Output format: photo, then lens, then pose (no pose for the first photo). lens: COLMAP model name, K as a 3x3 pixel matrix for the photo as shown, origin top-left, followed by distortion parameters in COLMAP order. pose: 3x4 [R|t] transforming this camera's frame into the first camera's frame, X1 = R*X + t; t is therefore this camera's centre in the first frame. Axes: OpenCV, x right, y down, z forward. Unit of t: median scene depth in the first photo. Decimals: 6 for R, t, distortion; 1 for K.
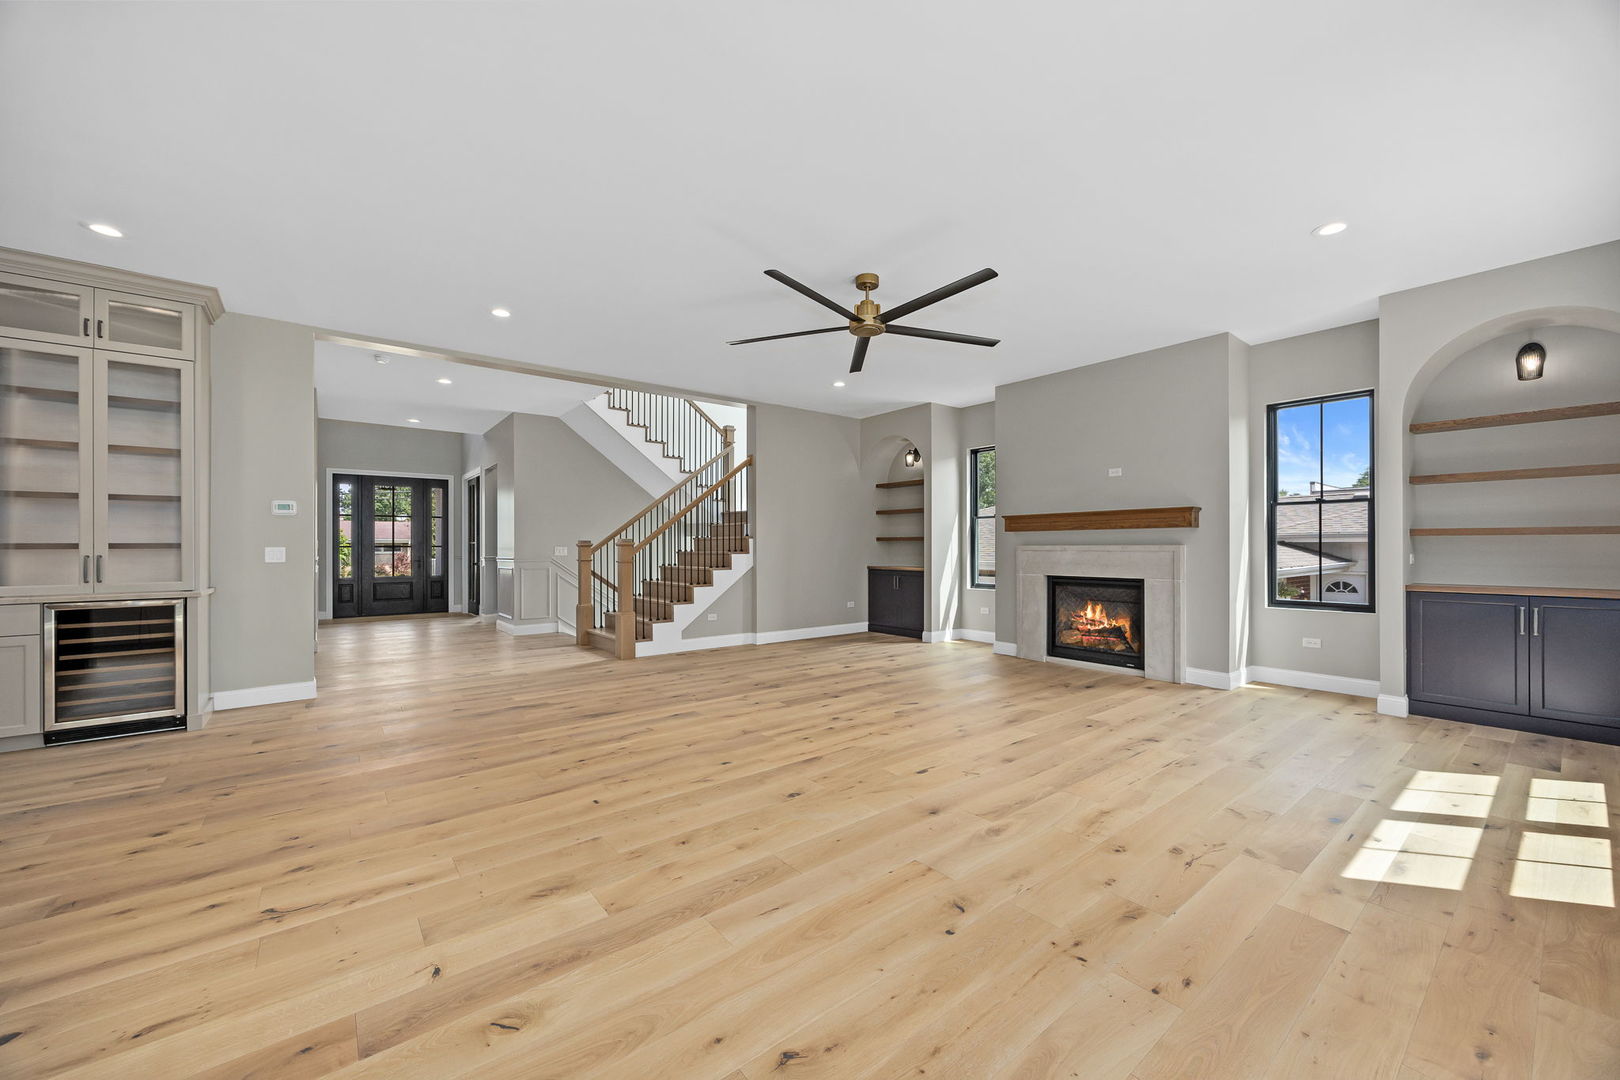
lens RADIAL K [[624.7, 0, 814.0], [0, 624.7, 551.2], [0, 0, 1]] dist [0.002823, 0.000080]
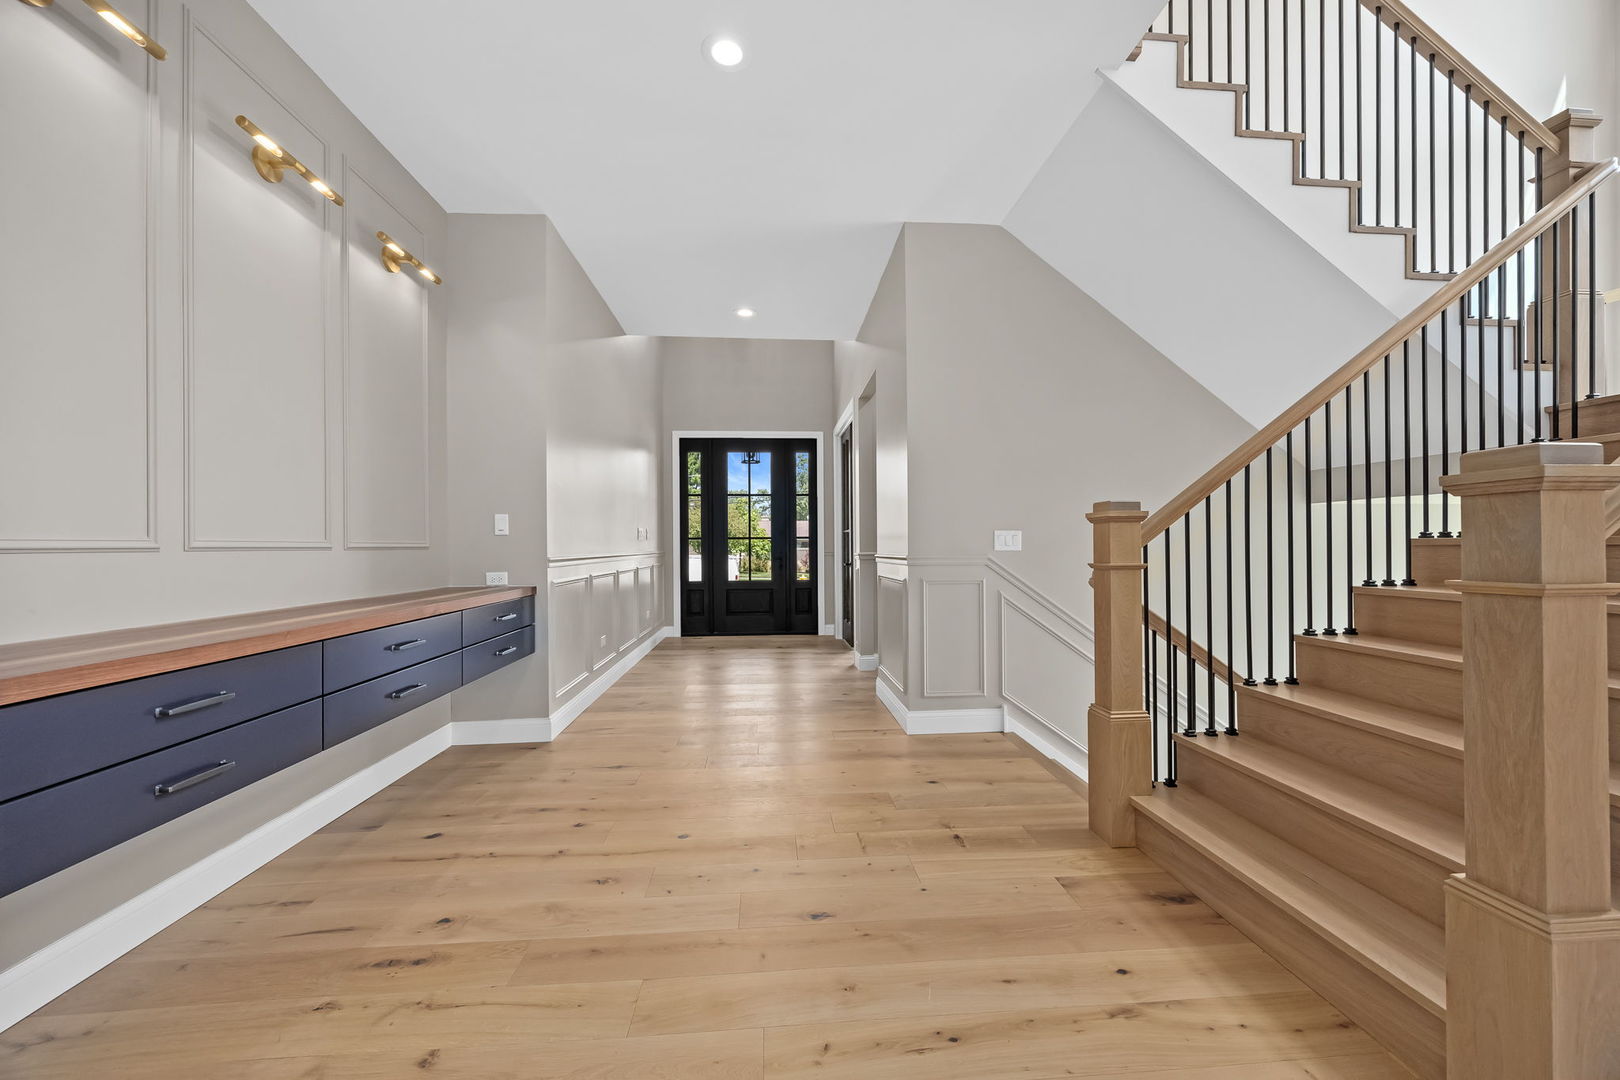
lens RADIAL K [[624.7, 0, 813.0], [0, 624.7, 546.4], [0, 0, 1]] dist [0.002823, 0.000080]
pose [[0.829722, -0.002607, -0.558171, -0.231076], [0.001184, 0.999995, -0.002911, 0.003987], [0.558176, 0.001755, 0.829721, 0.476967]]
